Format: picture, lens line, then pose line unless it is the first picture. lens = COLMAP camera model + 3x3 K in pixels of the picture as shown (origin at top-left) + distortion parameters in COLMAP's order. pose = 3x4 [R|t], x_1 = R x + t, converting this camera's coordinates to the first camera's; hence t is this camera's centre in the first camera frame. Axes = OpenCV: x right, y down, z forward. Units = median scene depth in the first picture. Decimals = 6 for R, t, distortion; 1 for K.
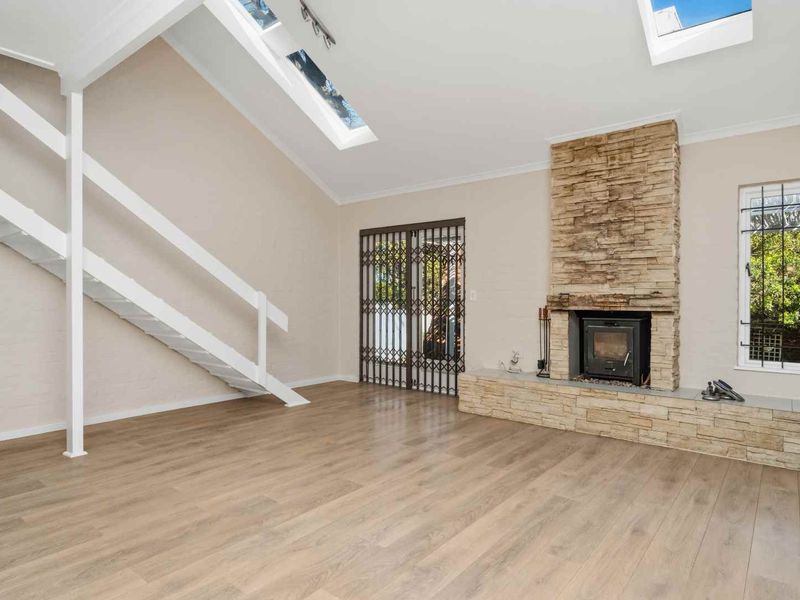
lens RADIAL K [[478.2, 0, 405.4], [0, 478.2, 298.8], [0, 0, 1]] dist [-0.001147, -0.000581]
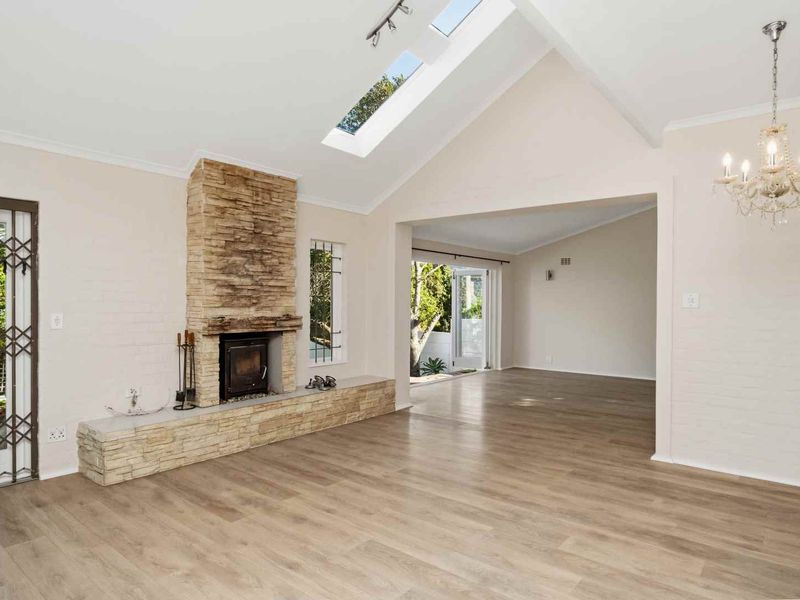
lens RADIAL K [[489.3, 0, 412.1], [0, 489.3, 306.4], [0, 0, 1]] dist [-0.004529, -0.000968]
pose [[0.001788, -0.009044, 0.999958, -0.711993], [-0.001871, 0.999957, 0.009048, -0.044952], [-0.999997, -0.001887, 0.001771, 0.641722]]
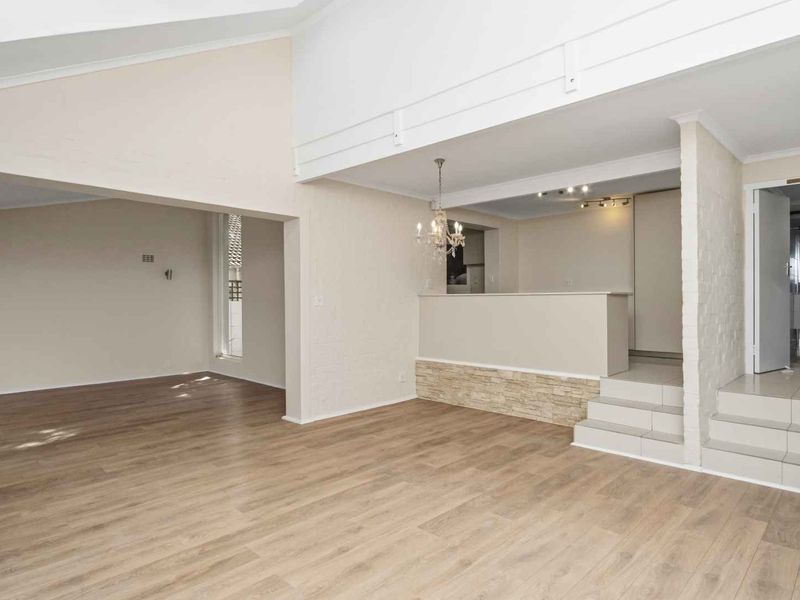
lens RADIAL K [[478.2, 0, 405.4], [0, 478.2, 298.8], [0, 0, 1]] dist [-0.001147, -0.000581]
pose [[-0.994970, 0.005356, 0.100028, -0.113062], [0.005304, 0.999986, -0.000785, -0.052156], [-0.100030, -0.000251, -0.994984, 1.379398]]
